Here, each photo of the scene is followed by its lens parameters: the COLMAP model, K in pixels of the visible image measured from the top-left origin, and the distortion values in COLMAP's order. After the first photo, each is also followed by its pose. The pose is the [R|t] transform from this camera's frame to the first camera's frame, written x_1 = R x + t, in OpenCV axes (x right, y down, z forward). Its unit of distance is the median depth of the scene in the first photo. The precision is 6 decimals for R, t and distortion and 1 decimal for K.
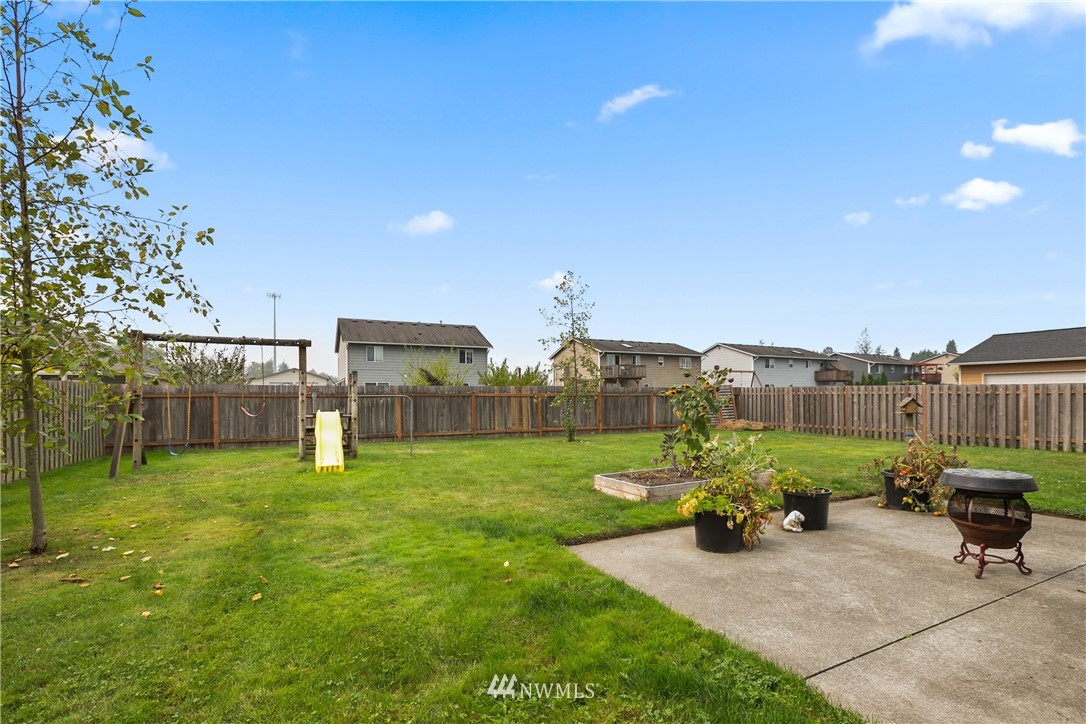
lens RADIAL K [[500.7, 0, 544.2], [0, 500.7, 397.5], [0, 0, 1]] dist [-0.018135, 0.001245]
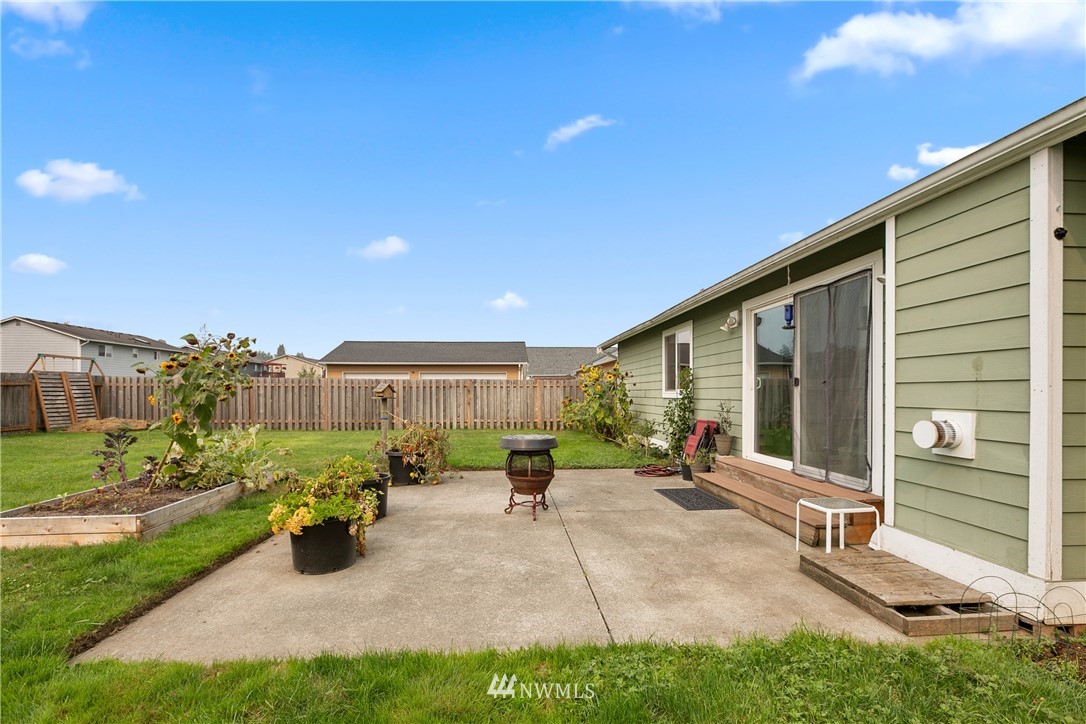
lens RADIAL K [[500.7, 0, 544.2], [0, 500.7, 397.5], [0, 0, 1]] dist [-0.018135, 0.001245]
pose [[0.378761, -0.003144, 0.925489, -0.165062], [-0.001143, 0.999992, 0.003865, 0.027962], [-0.925494, -0.002521, 0.378755, 0.284659]]
